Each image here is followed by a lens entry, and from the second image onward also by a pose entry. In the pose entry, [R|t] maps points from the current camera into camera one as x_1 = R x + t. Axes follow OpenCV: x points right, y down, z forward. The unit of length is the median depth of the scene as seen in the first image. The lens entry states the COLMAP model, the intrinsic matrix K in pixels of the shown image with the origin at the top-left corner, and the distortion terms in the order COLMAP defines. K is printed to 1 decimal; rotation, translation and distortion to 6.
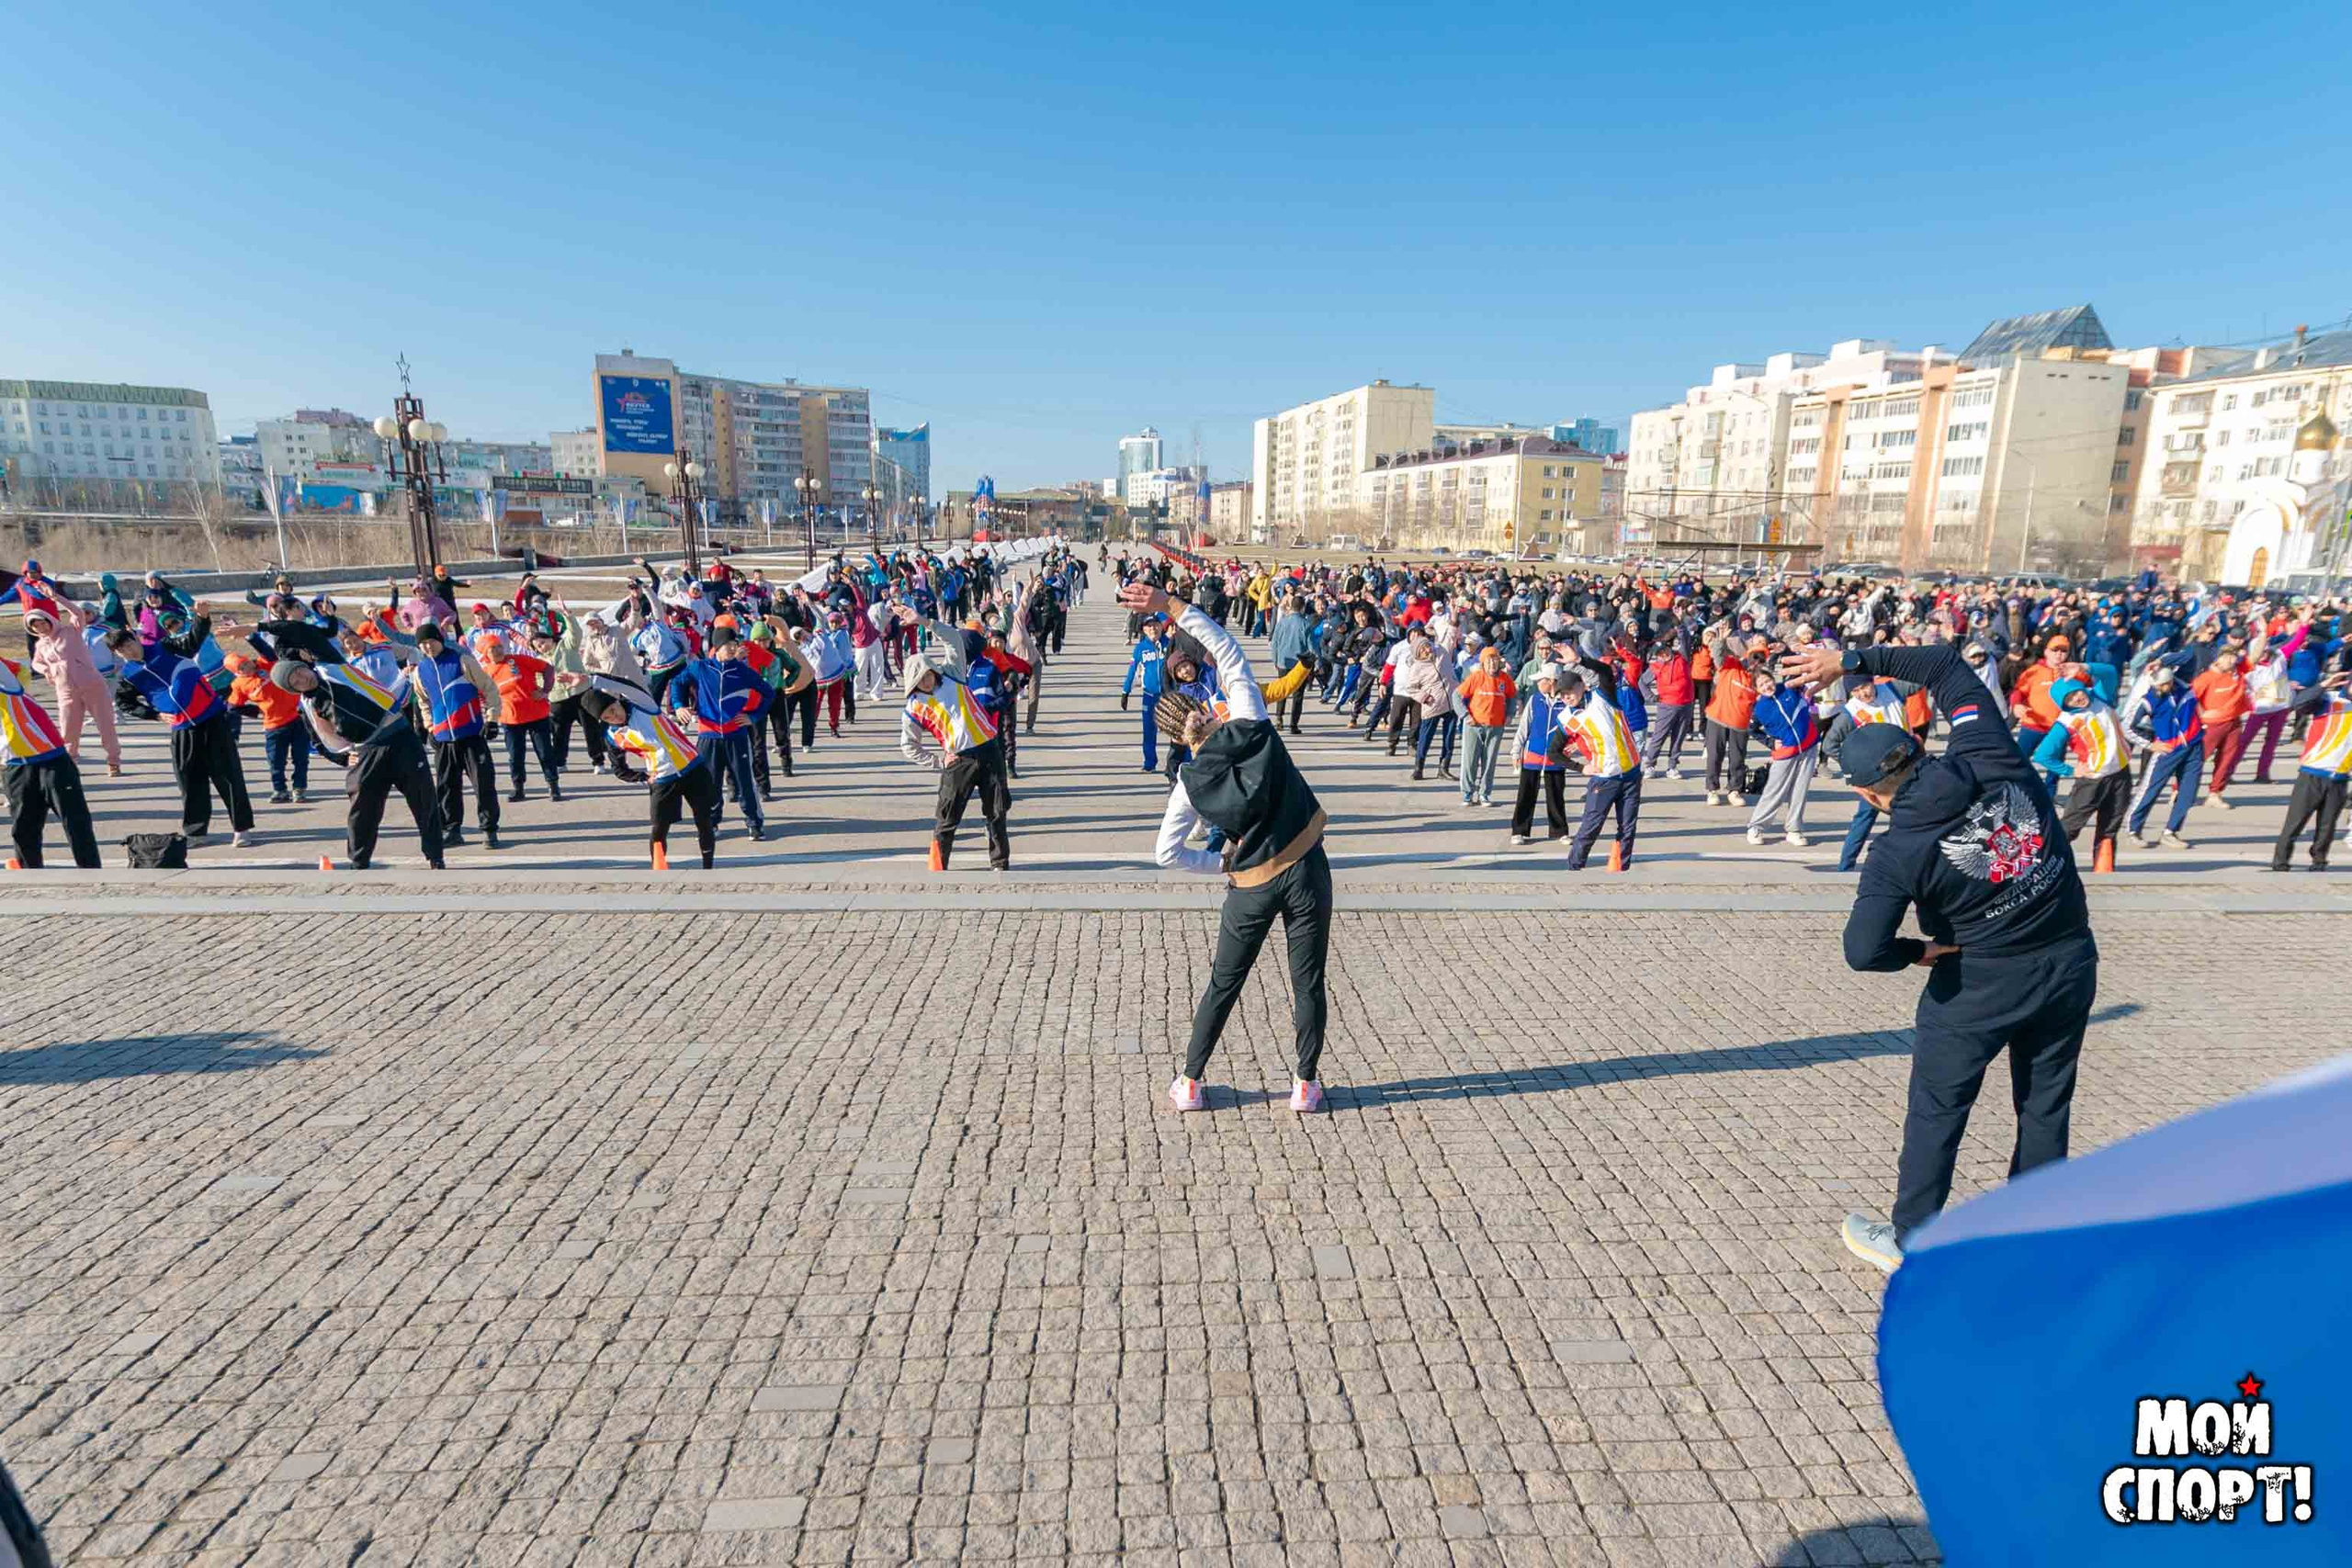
lens RADIAL K [[1244.4, 0, 1150.3], [0, 1244.4, 876.1], [0, 0, 1]] dist [-0.005248, 0.017500]
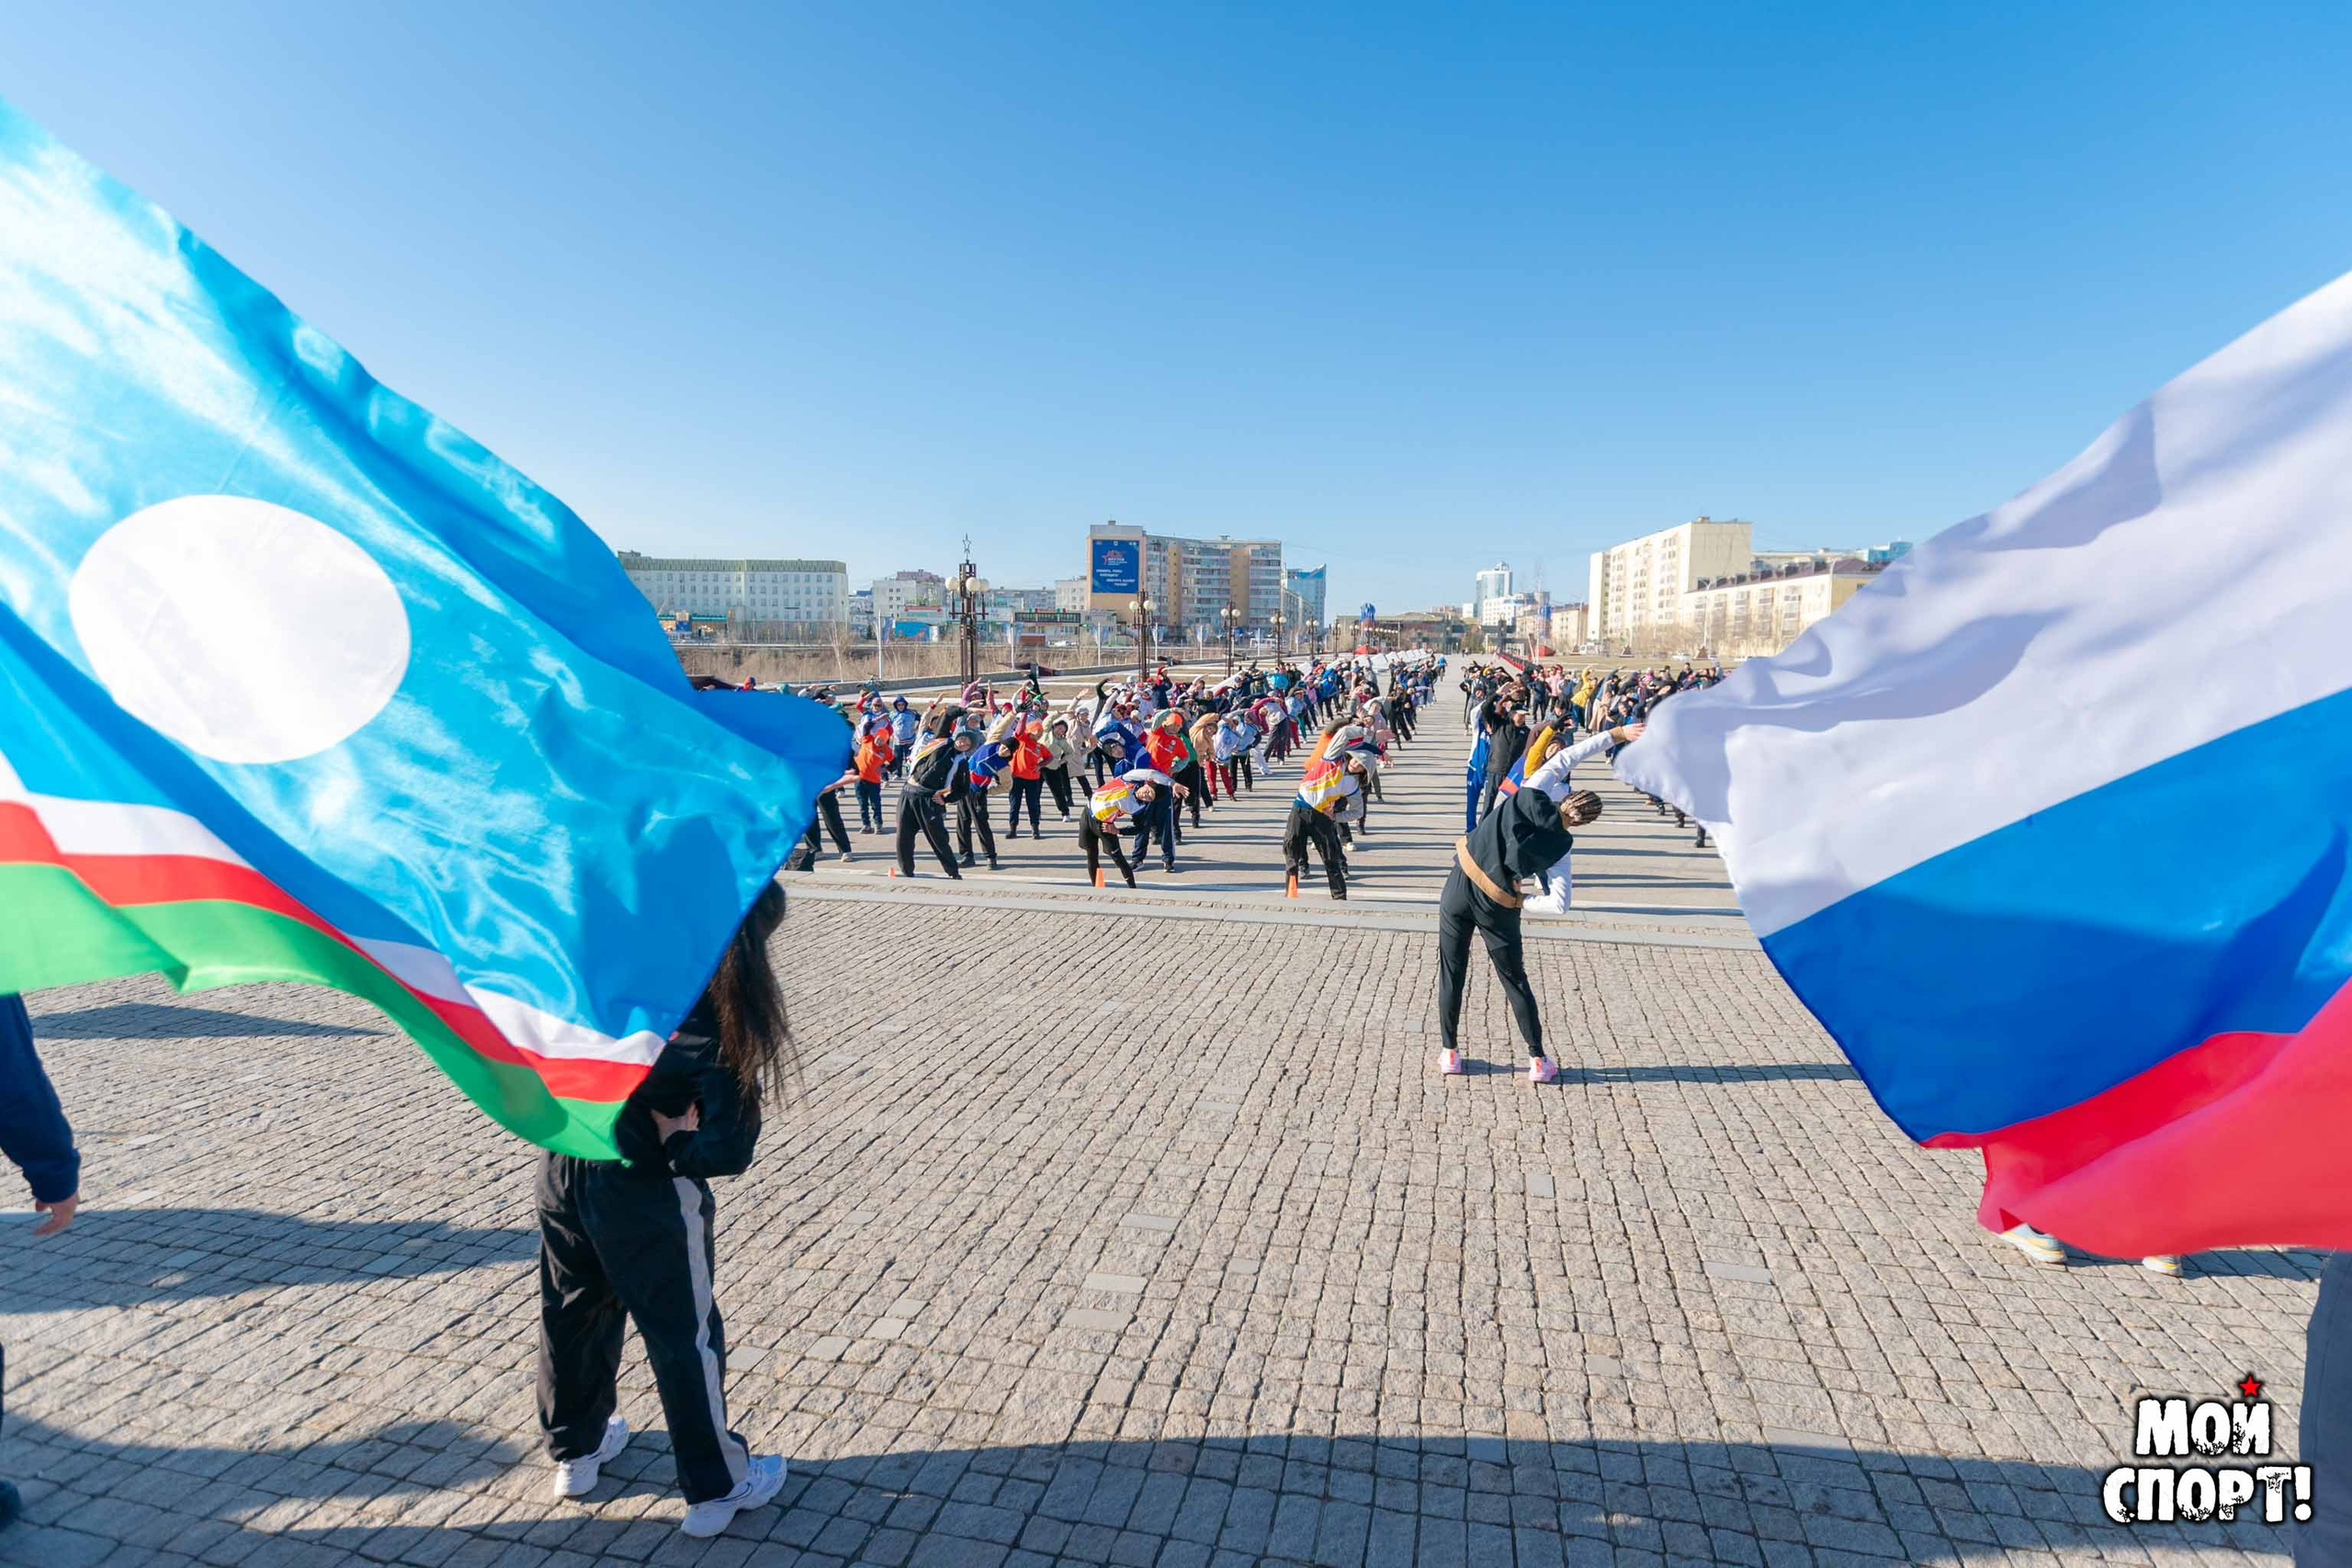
lens RADIAL K [[1032.6, 0, 1191.0], [0, 1032.6, 807.5], [0, 0, 1]] dist [-0.010810, 0.008581]
pose [[0.955032, 0.032081, -0.294761, 0.076053], [-0.065750, 0.992293, -0.105032, 0.037630], [0.289120, 0.119689, 0.949781, -0.146677]]
